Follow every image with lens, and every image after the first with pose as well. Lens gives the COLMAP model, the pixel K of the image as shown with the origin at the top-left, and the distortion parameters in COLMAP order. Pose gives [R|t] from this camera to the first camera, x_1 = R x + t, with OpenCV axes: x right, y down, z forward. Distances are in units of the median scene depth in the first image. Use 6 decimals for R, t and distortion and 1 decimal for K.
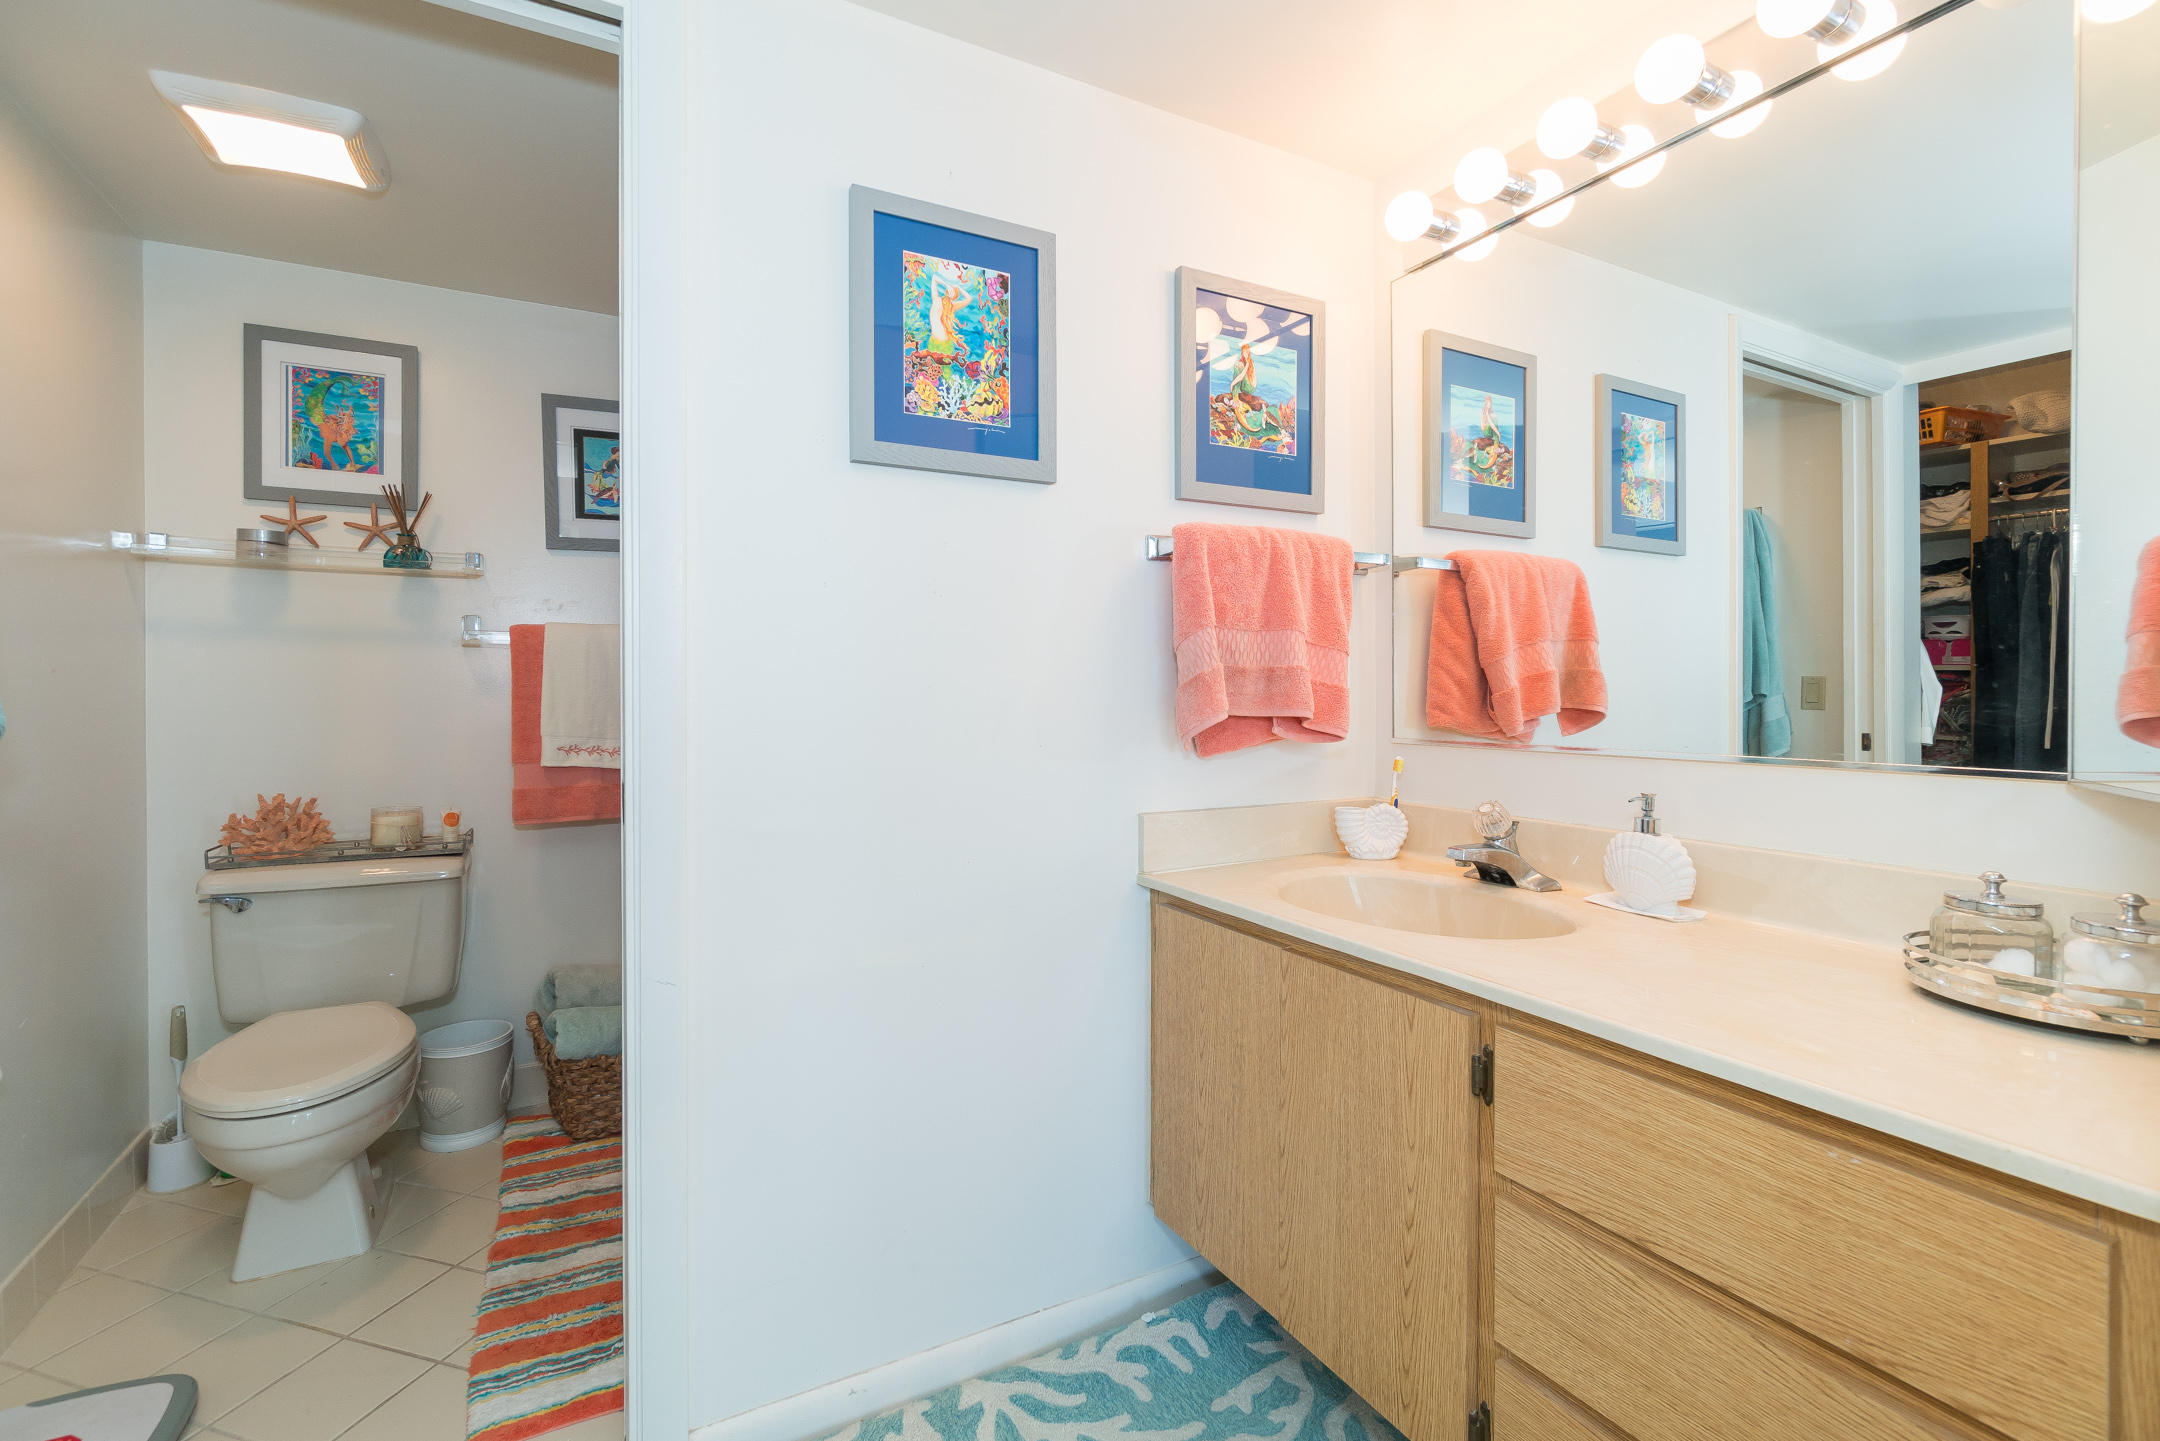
lens RADIAL K [[957.4, 0, 1088.0], [0, 957.4, 700.4], [0, 0, 1]] dist [-0.000425, 0.000864]
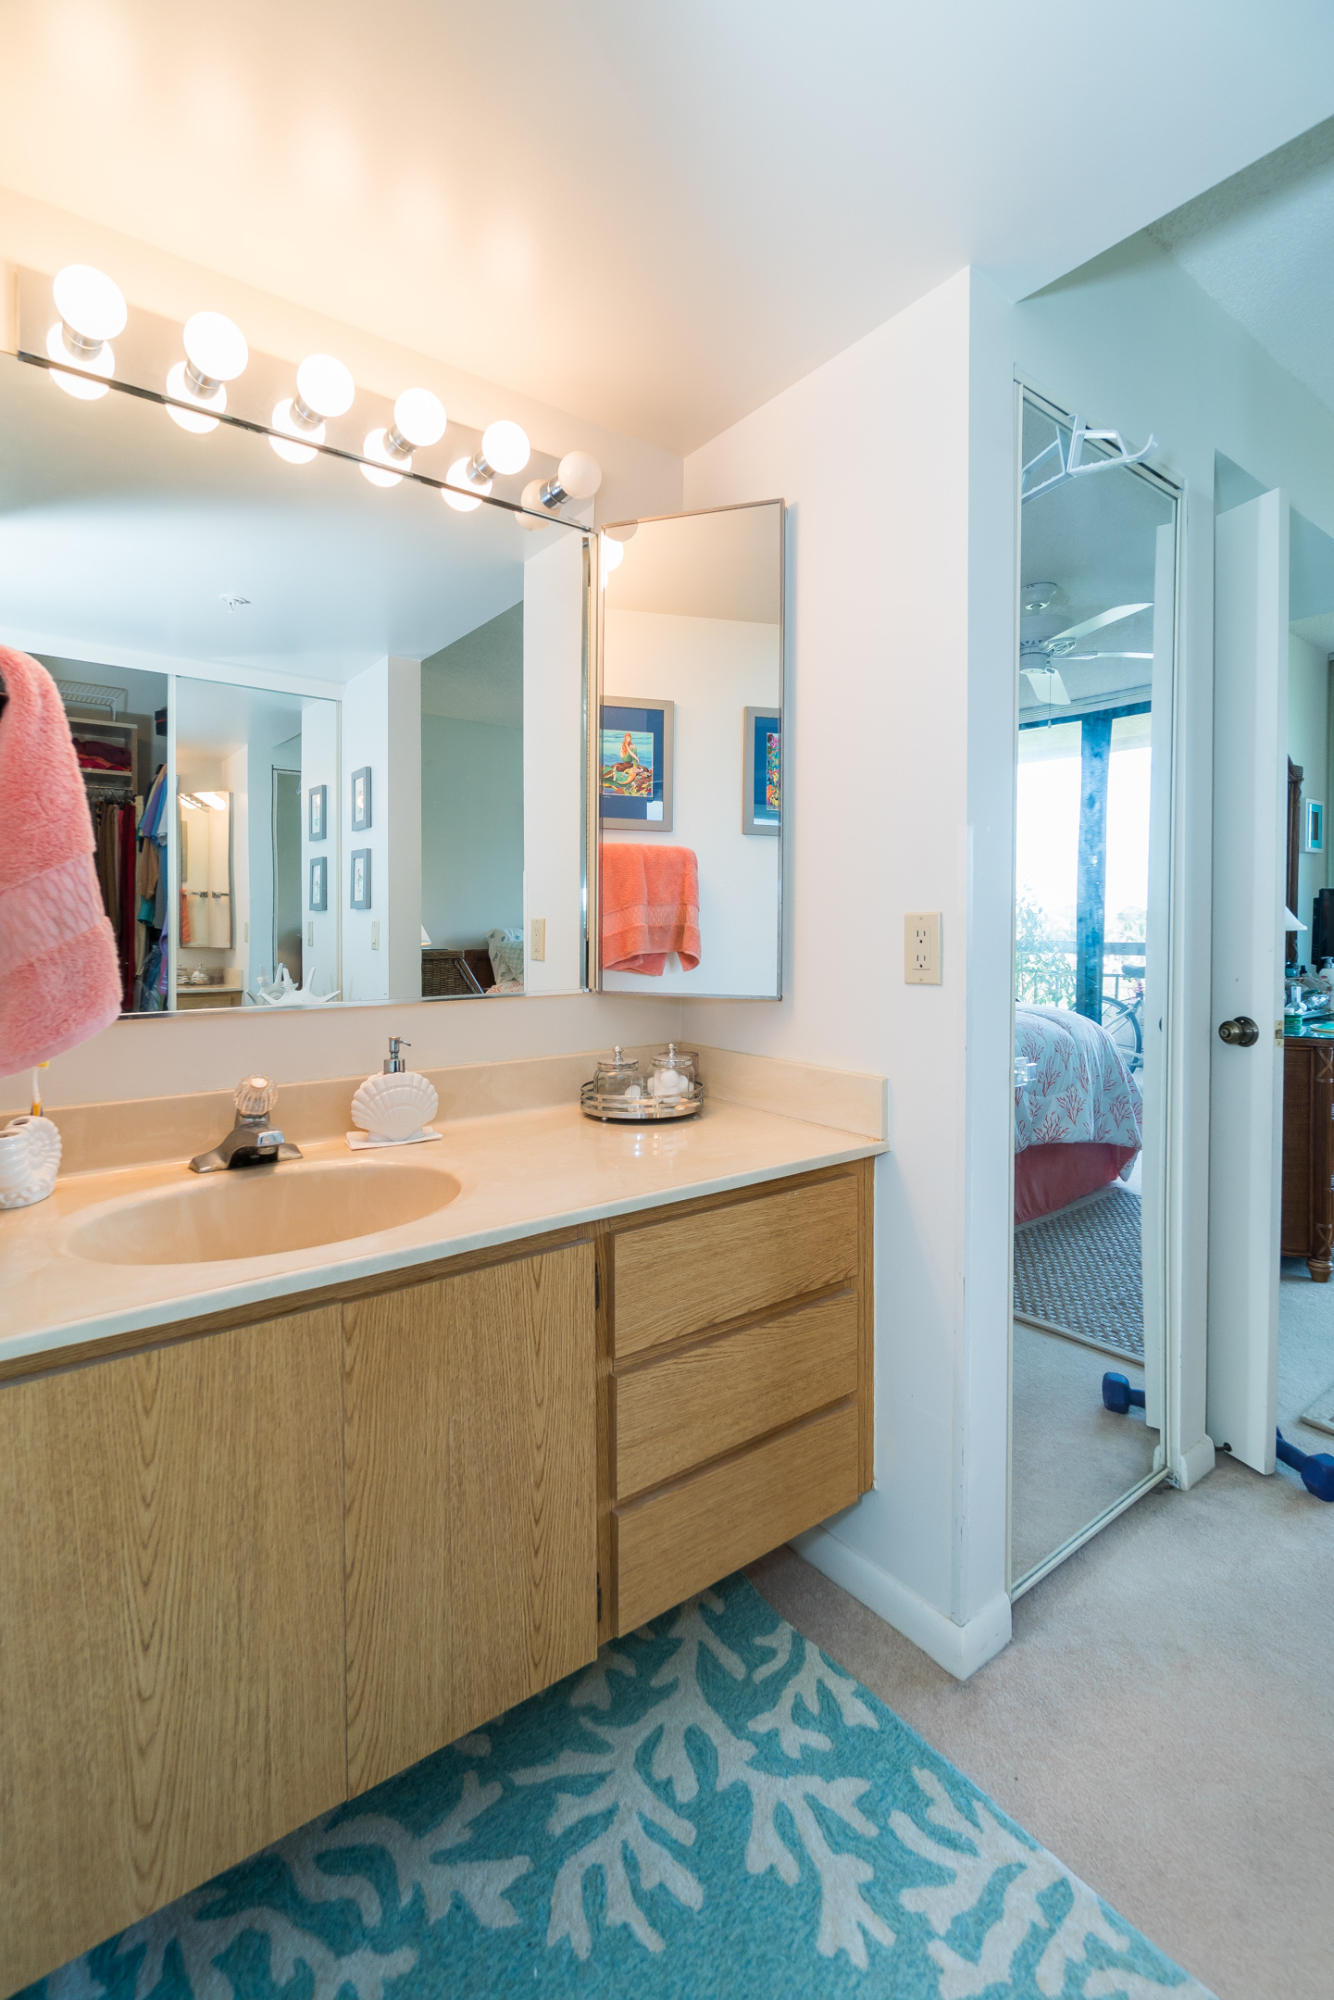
lens RADIAL K [[861.2, 0, 655.9], [0, 861.2, 929.4], [0, 0, 1]] dist [-0.001747, 0.000543]
pose [[-0.109398, -0.002464, 0.993995, -0.580295], [0.016535, 0.999854, 0.004299, -0.040834], [-0.993860, 0.016906, -0.109342, 0.956501]]
